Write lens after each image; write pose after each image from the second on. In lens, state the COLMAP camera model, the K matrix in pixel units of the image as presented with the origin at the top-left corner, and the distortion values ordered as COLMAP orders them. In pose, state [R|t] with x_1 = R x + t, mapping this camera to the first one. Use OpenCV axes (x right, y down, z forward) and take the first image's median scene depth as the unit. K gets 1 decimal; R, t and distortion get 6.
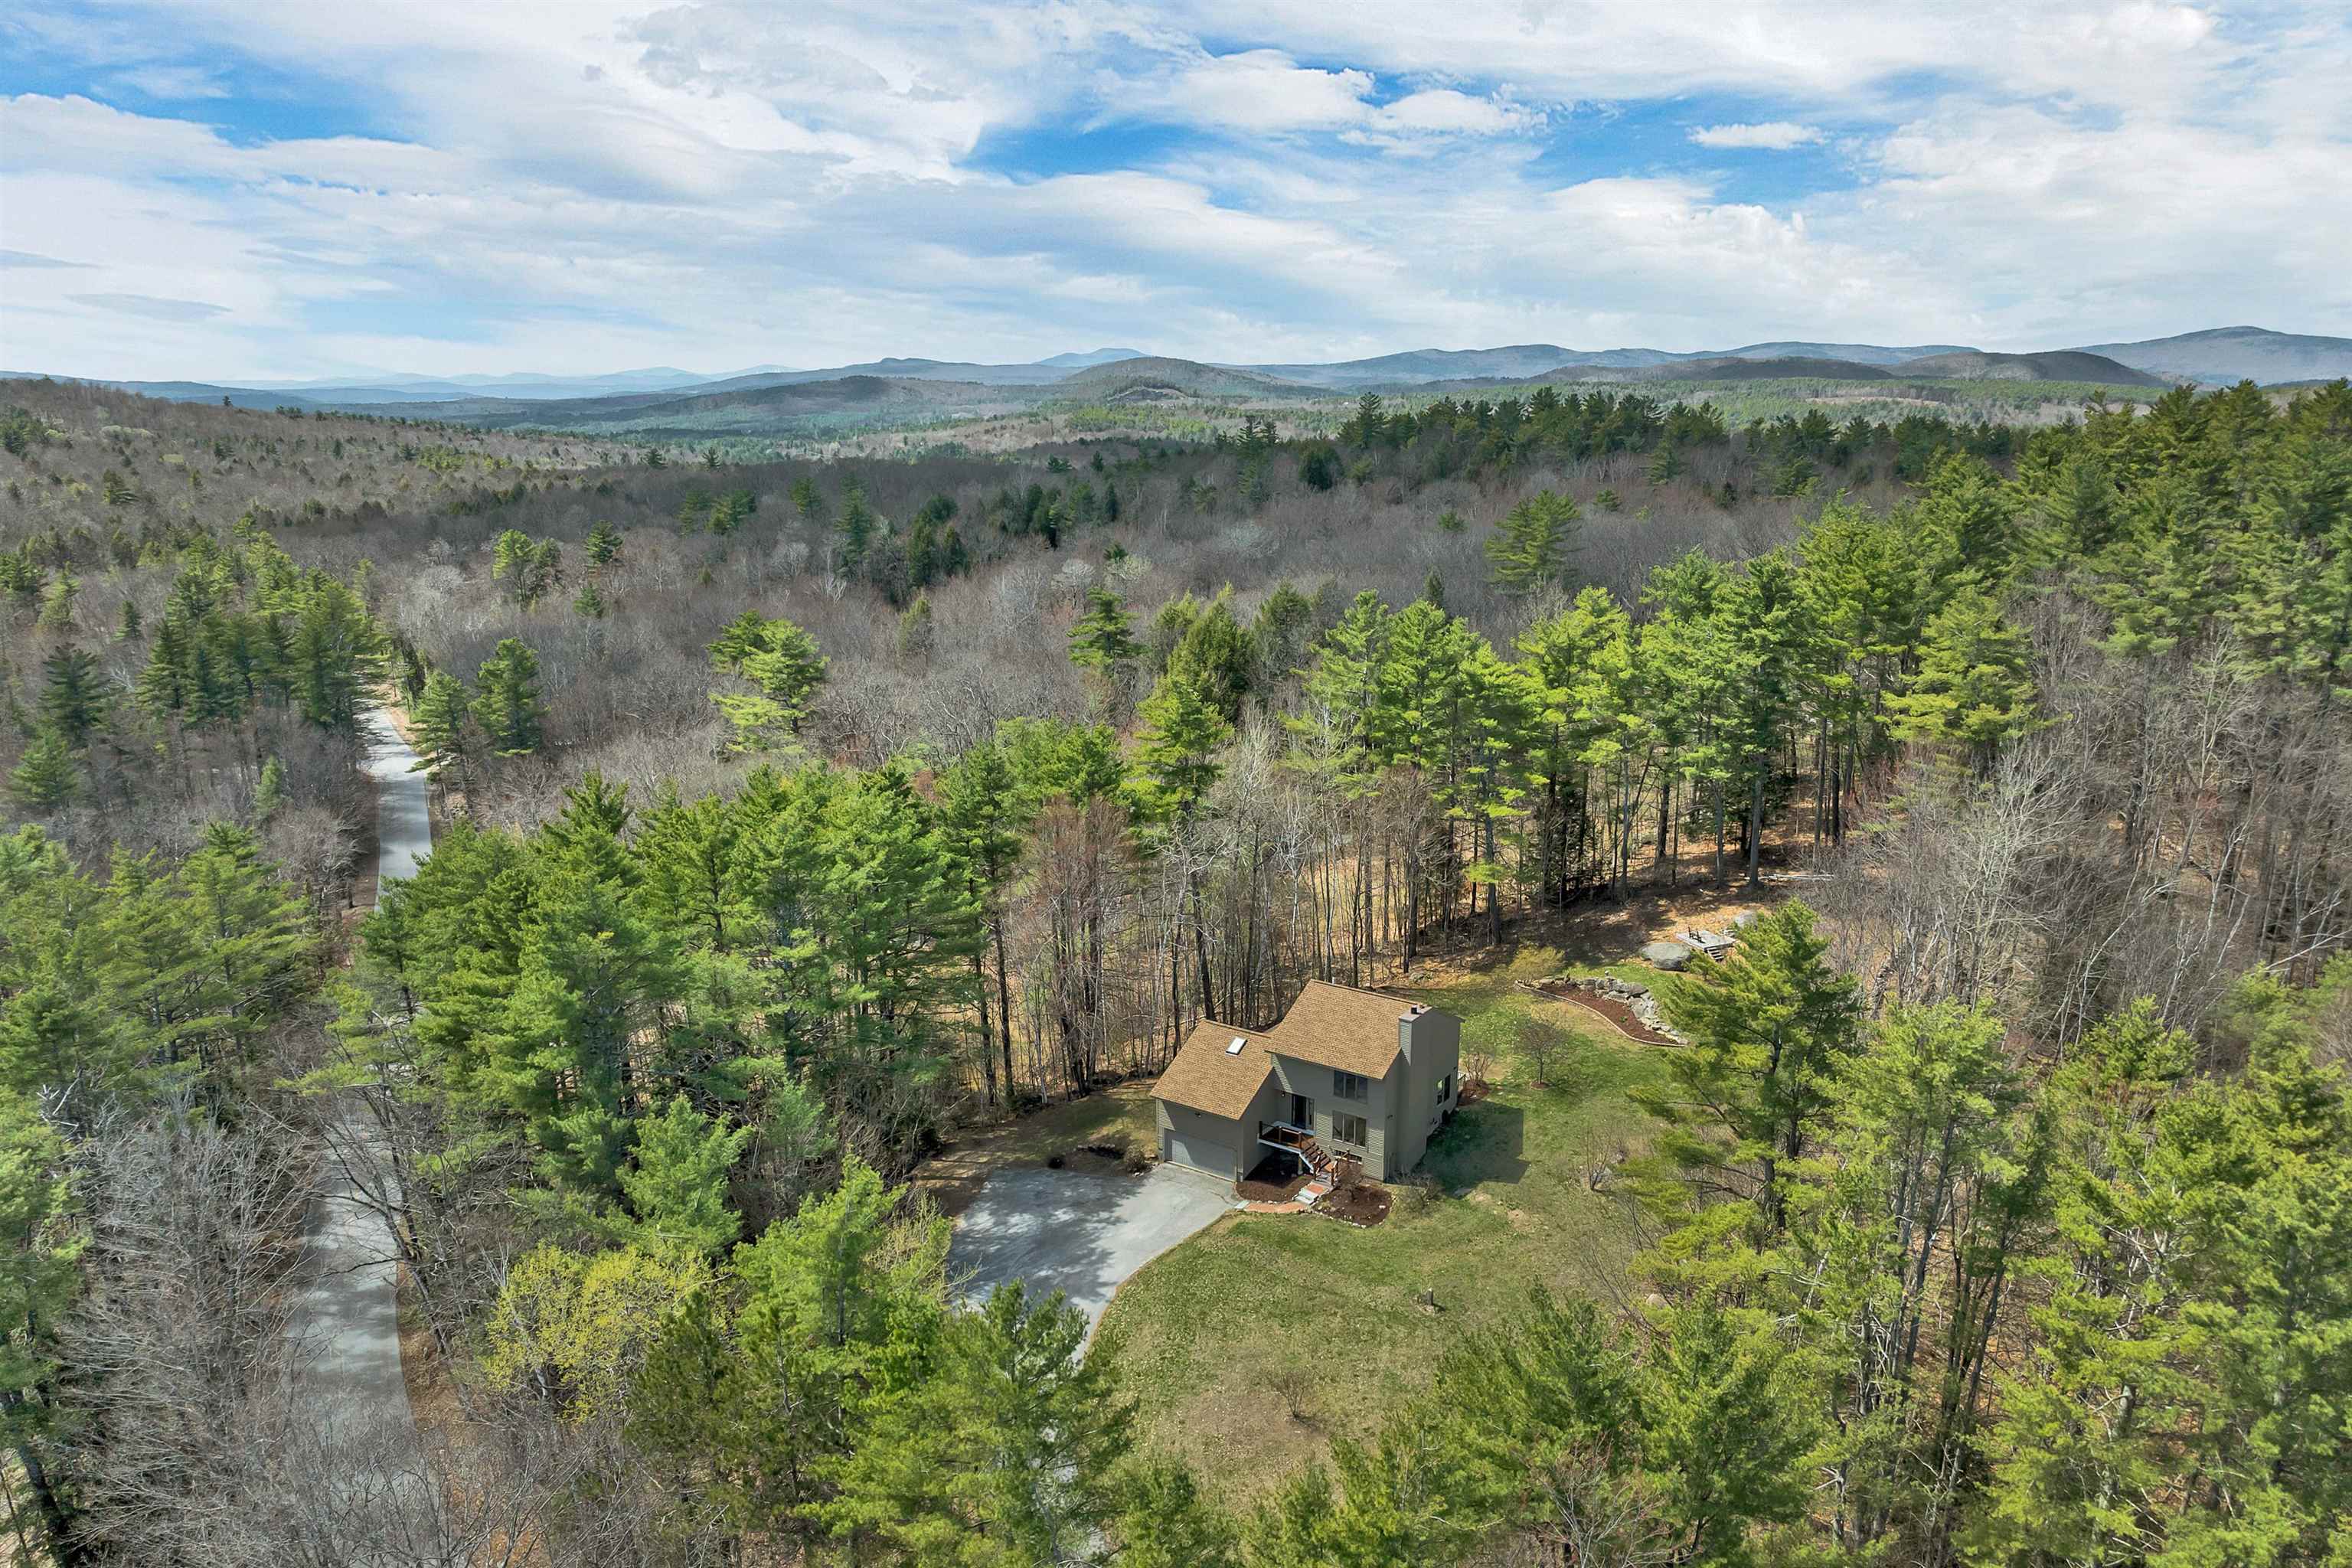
lens RADIAL K [[1709.0, 0, 1180.2], [0, 1709.0, 856.8], [0, 0, 1]] dist [-0.026498, -0.001926]
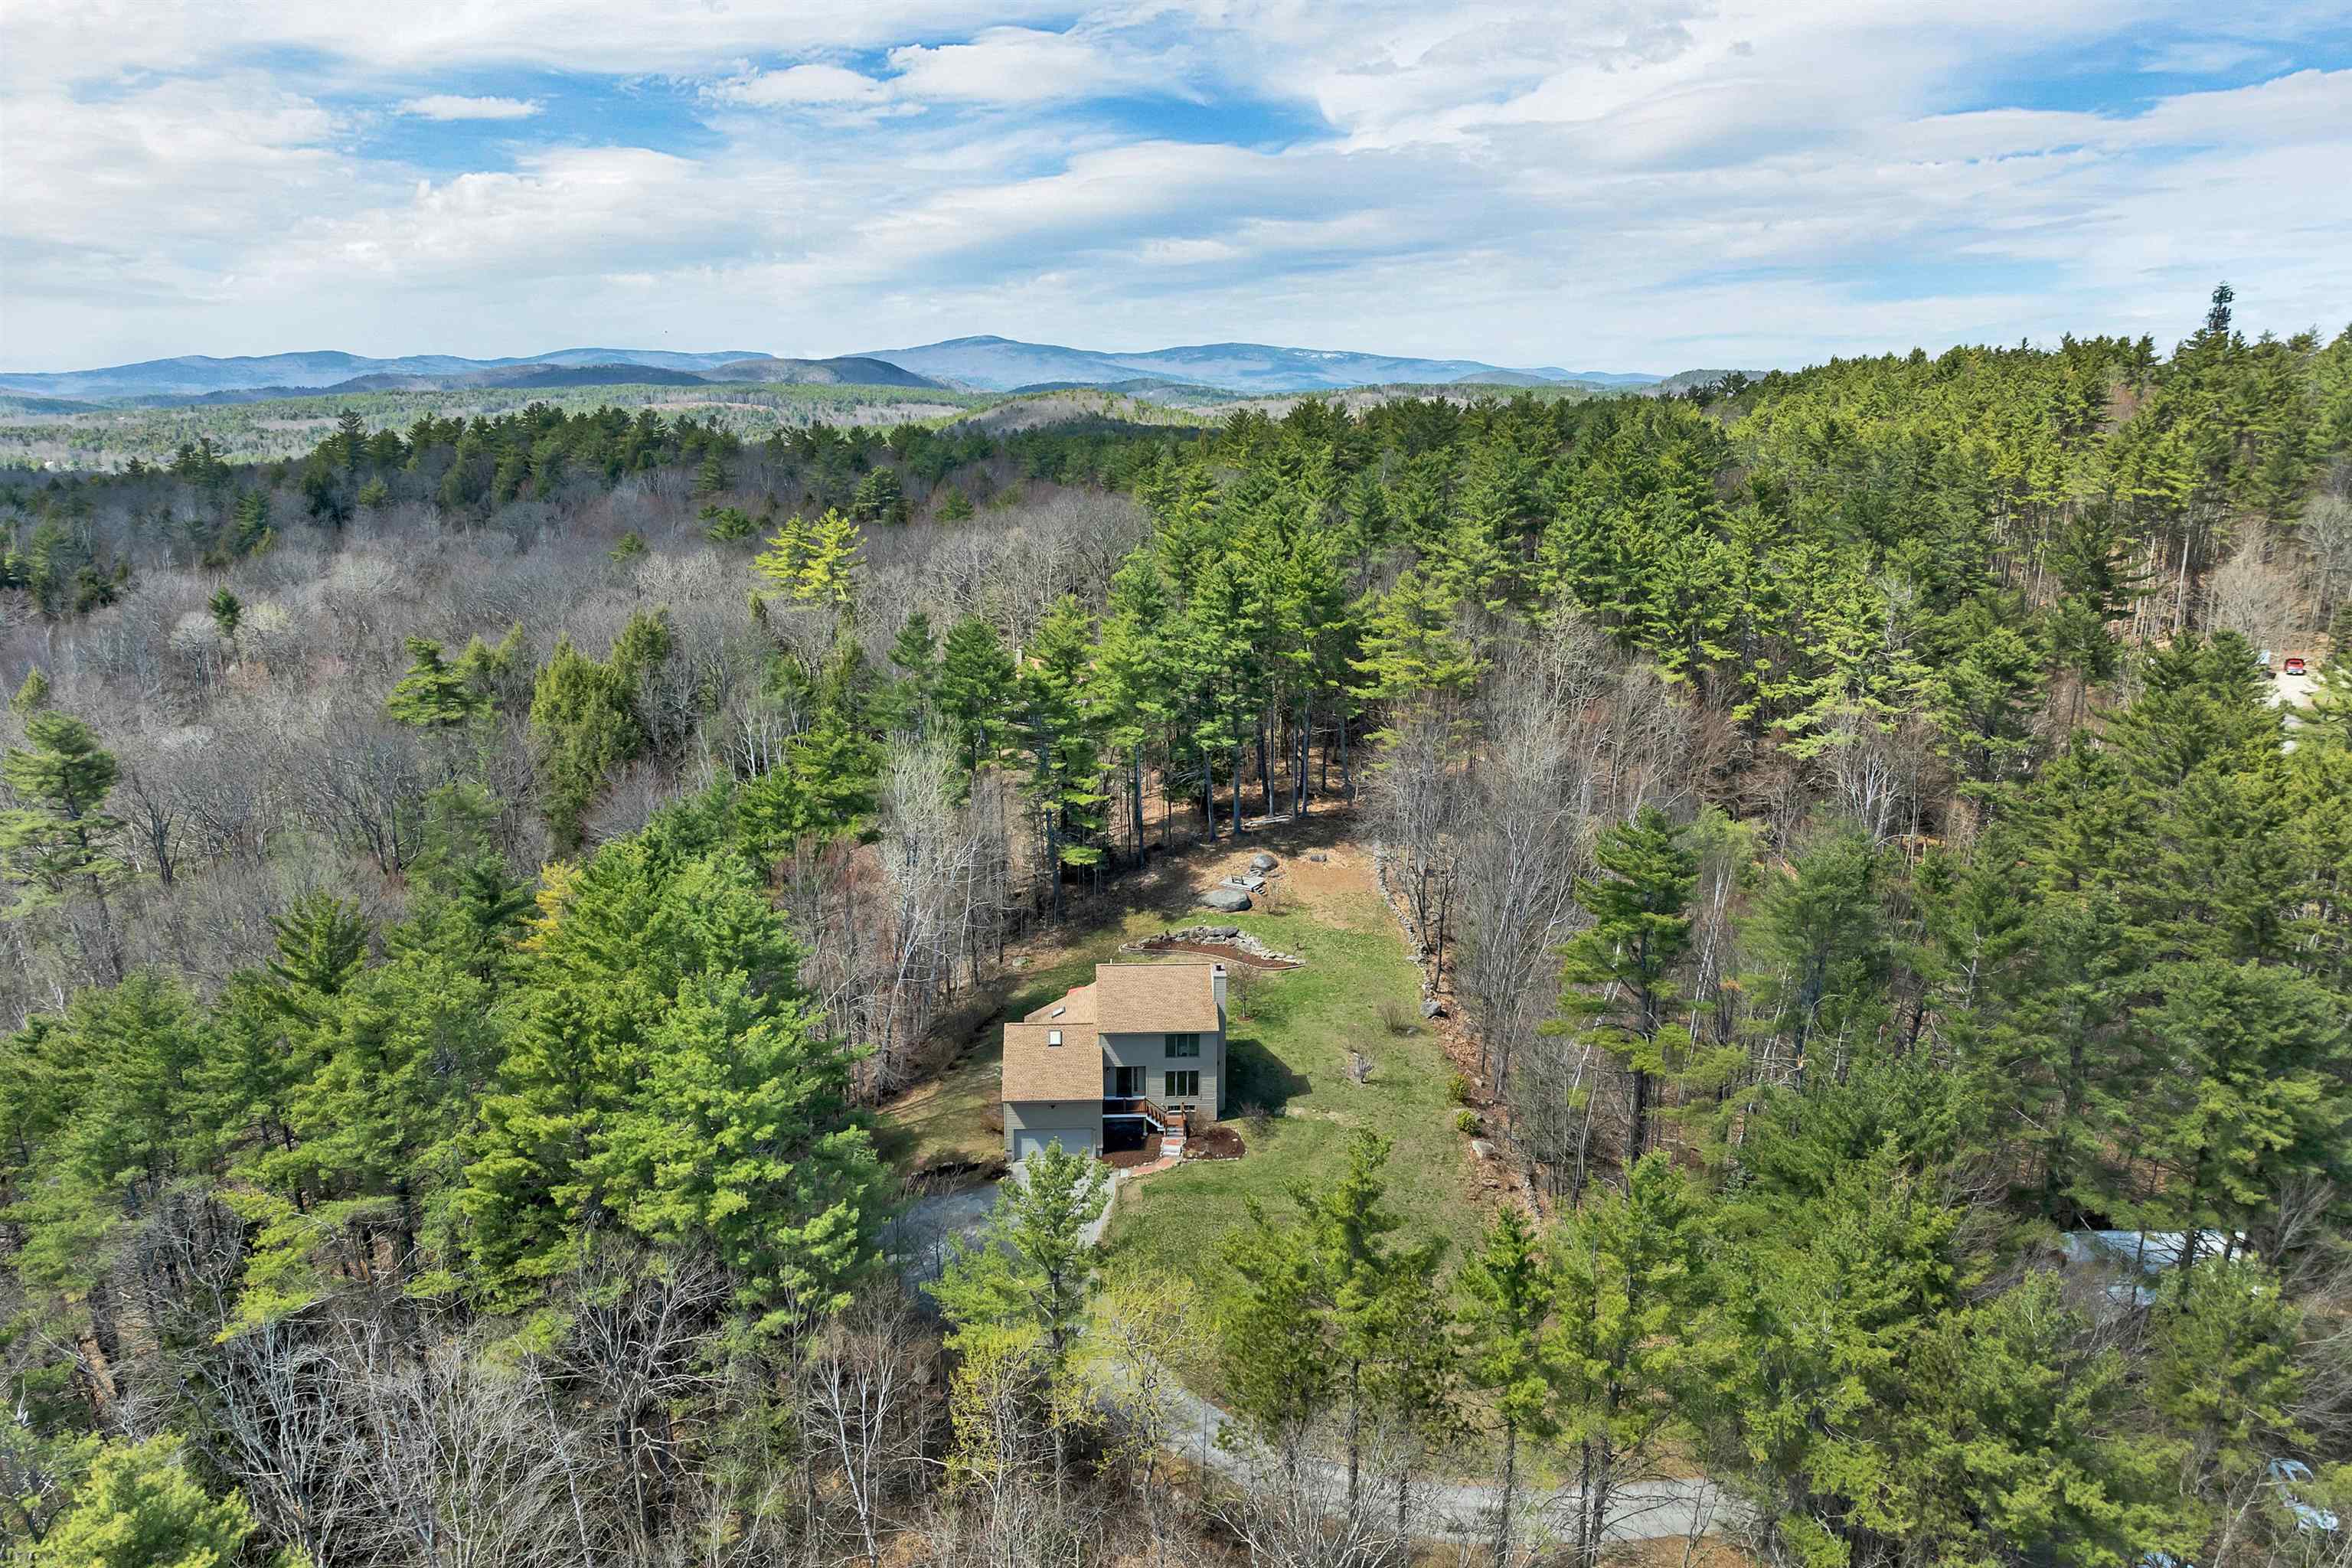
lens RADIAL K [[1709.0, 0, 1180.2], [0, 1709.0, 856.8], [0, 0, 1]] dist [-0.026498, -0.001926]
pose [[0.795327, -0.160412, 0.584570, -0.527595], [0.162037, 0.985518, 0.049980, -0.043783], [-0.584122, 0.054972, 0.809802, 0.078817]]
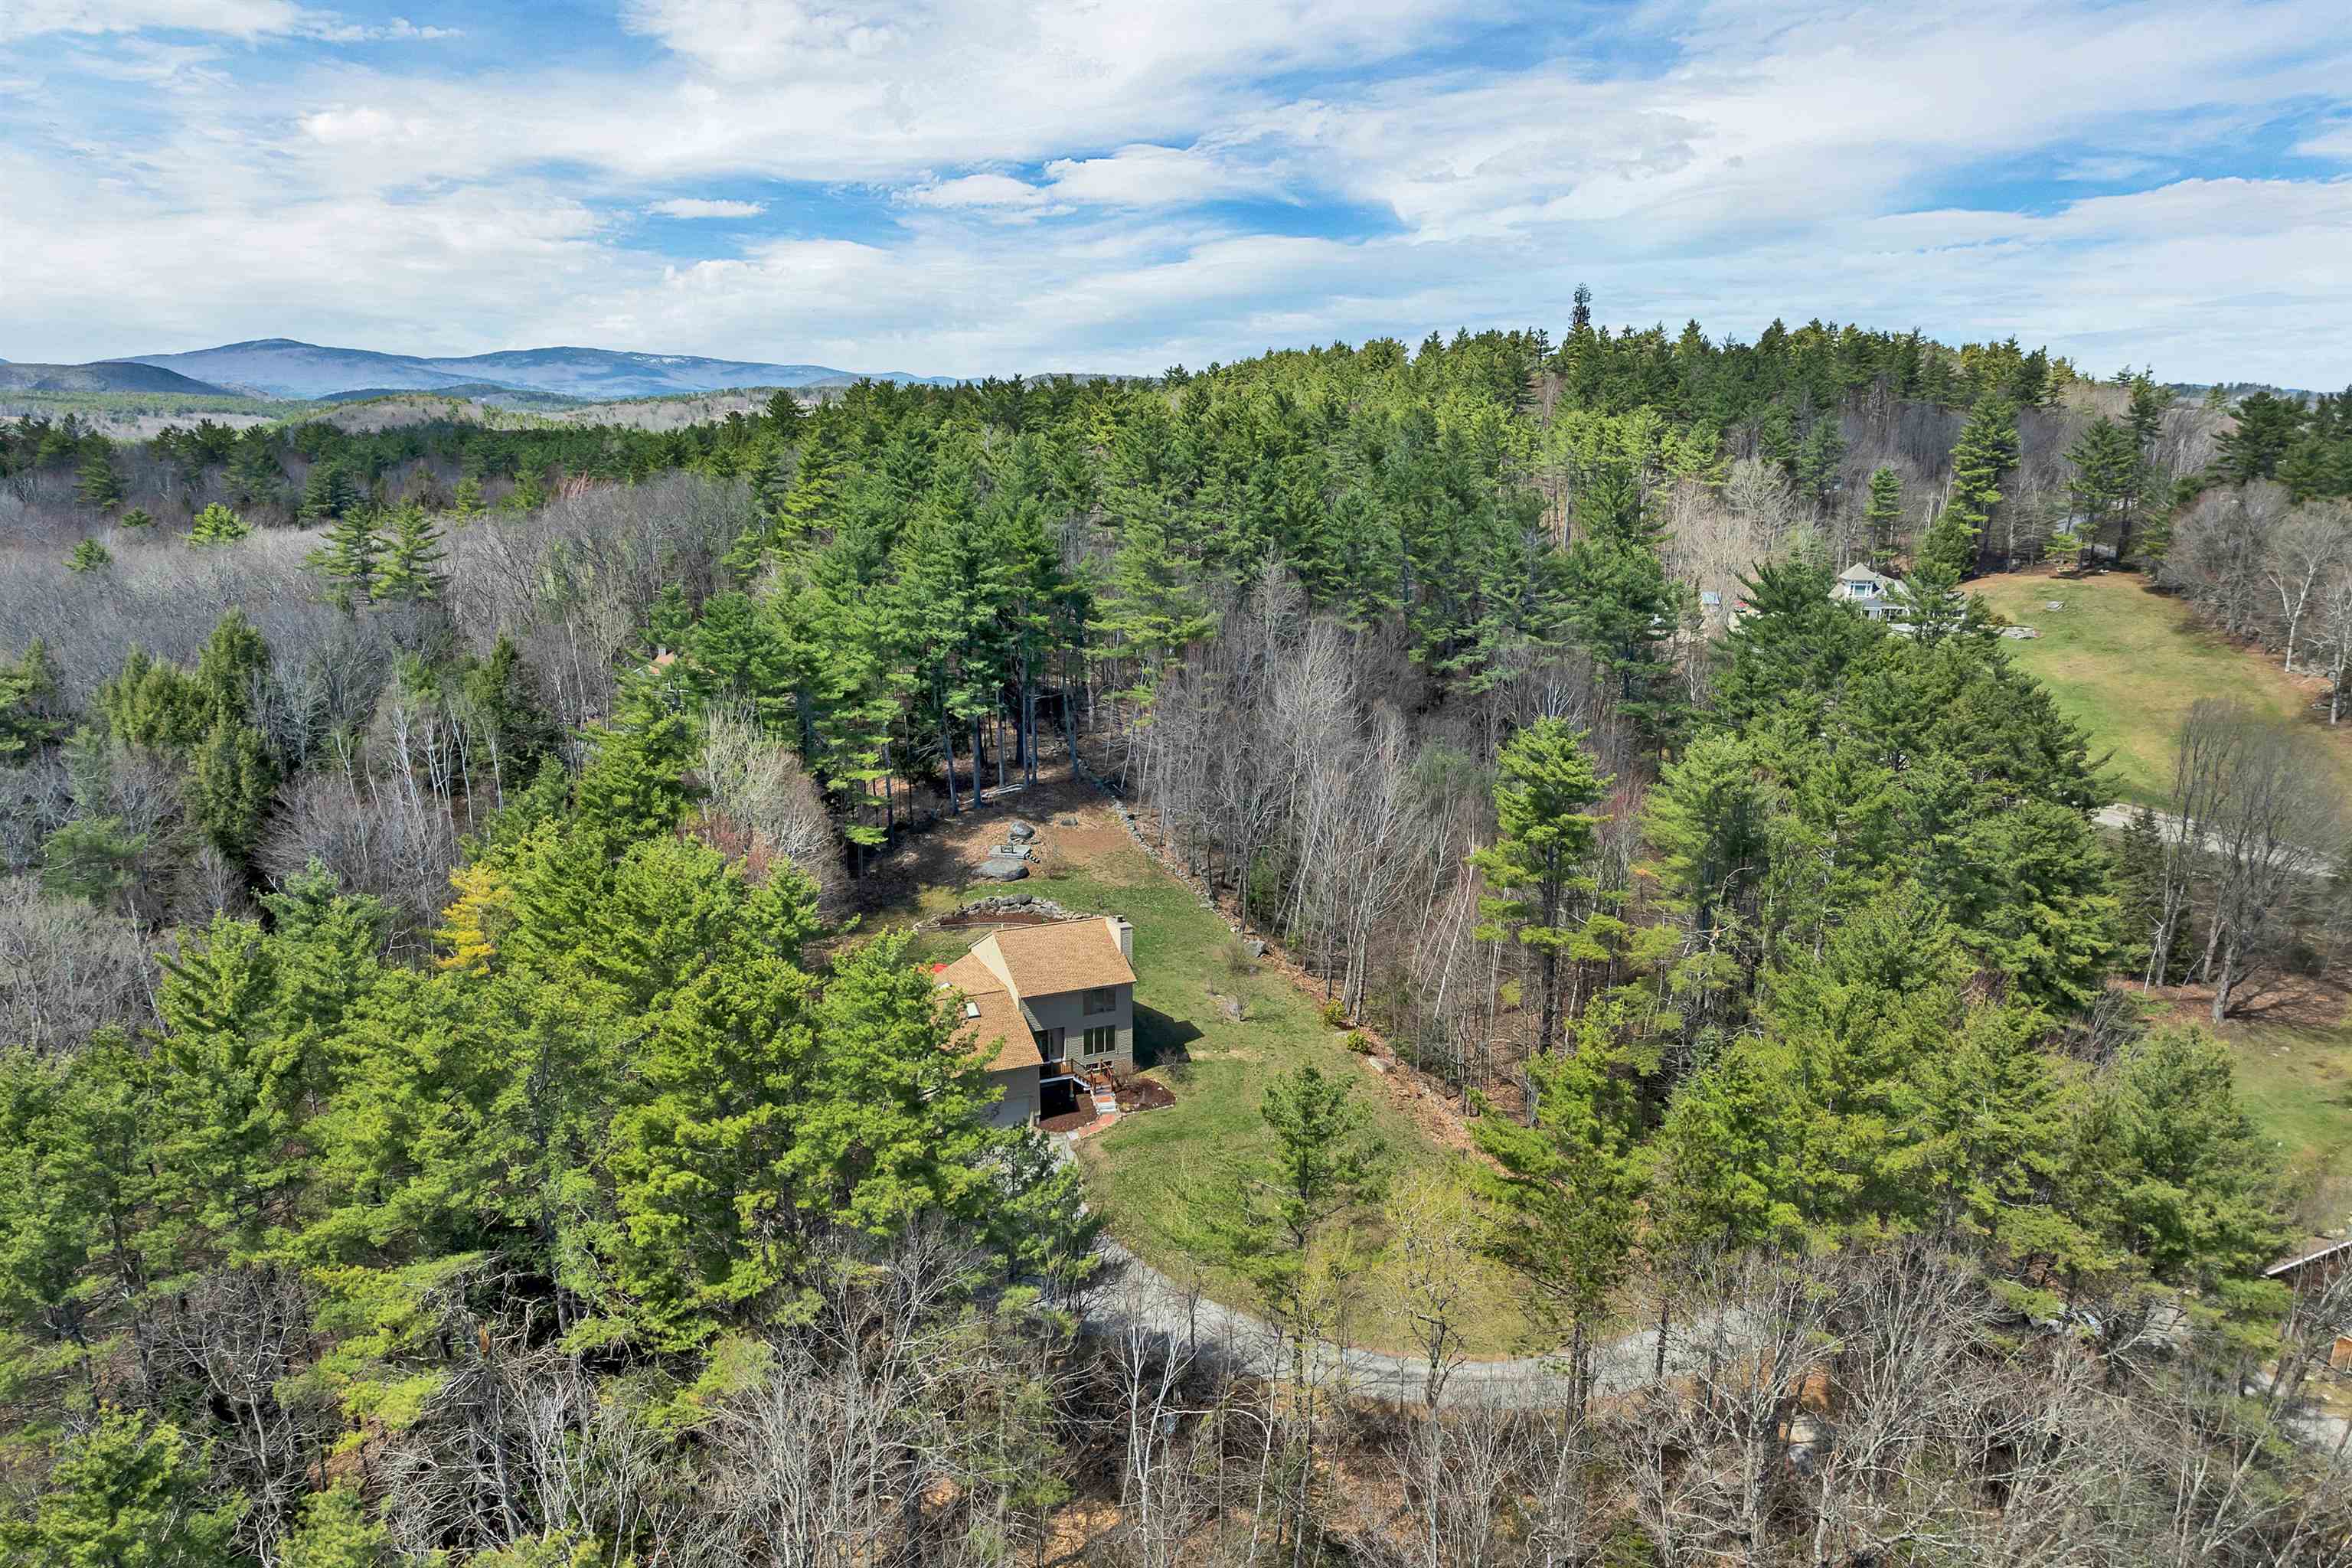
lens RADIAL K [[1713.5, 0, 1182.0], [0, 1713.5, 858.6], [0, 0, 1]] dist [-0.035646, -0.000101]
pose [[0.525070, -0.223332, 0.821233, -0.746190], [0.226601, 0.966809, 0.118039, -0.072327], [-0.820337, 0.124113, 0.558250, 0.317157]]
